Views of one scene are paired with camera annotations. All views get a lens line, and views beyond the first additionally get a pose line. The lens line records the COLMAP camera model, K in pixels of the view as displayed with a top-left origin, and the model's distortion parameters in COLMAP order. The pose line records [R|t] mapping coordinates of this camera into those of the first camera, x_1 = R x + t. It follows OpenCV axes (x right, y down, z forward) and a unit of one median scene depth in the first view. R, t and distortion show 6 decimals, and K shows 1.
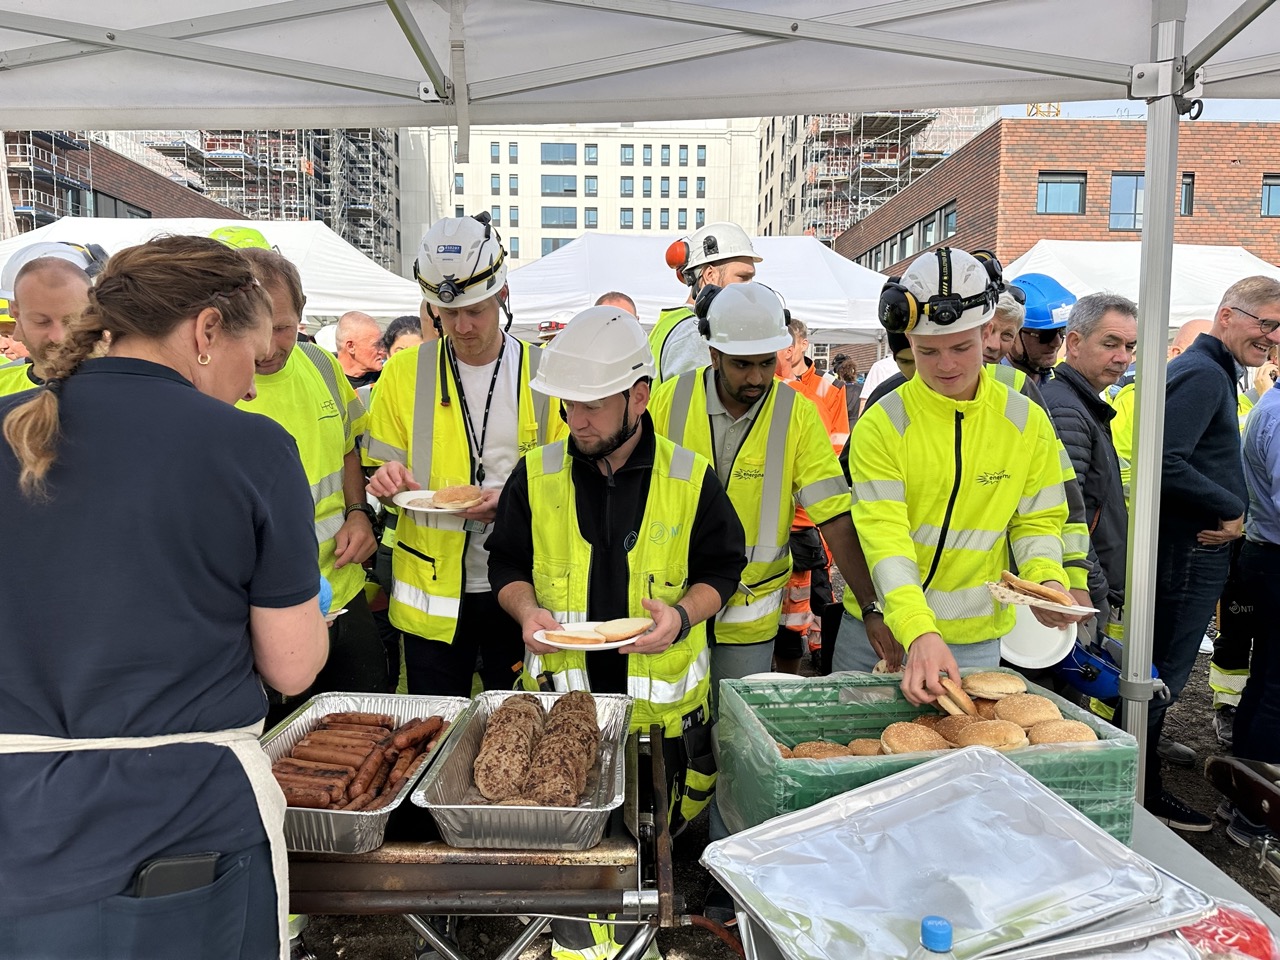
lens RADIAL K [[915.1, 0, 635.6], [0, 915.1, 481.2], [0, 0, 1]] dist [-0.000672, -0.001227]
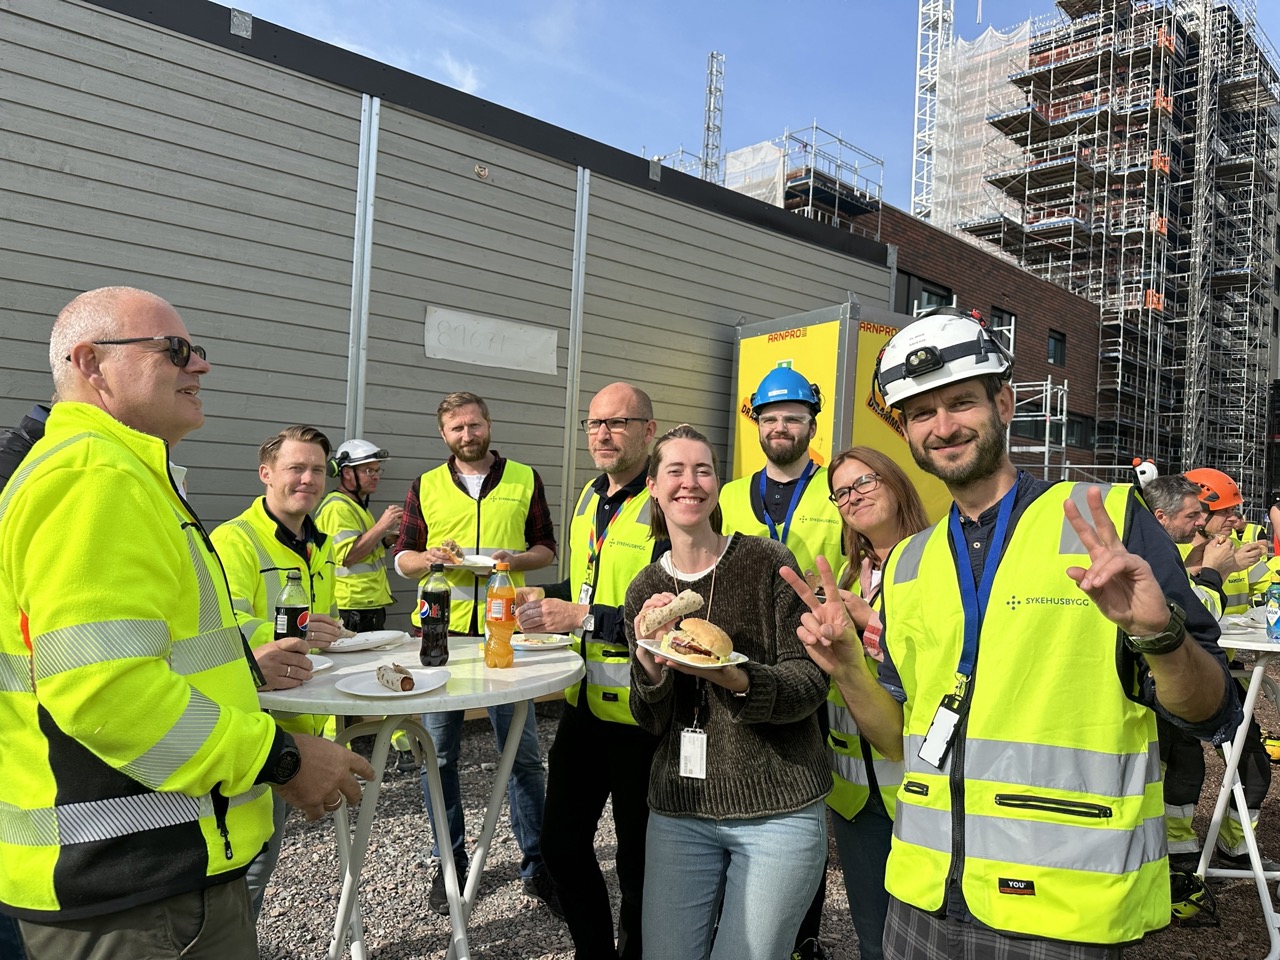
lens RADIAL K [[915.1, 0, 634.7], [0, 915.1, 479.6], [0, 0, 1]] dist [-0.000672, -0.001227]
pose [[0.675722, 0.016410, -0.736974, -0.093241], [-0.112394, 0.990357, -0.081001, -0.026168], [0.728537, 0.137566, 0.671051, 0.211206]]
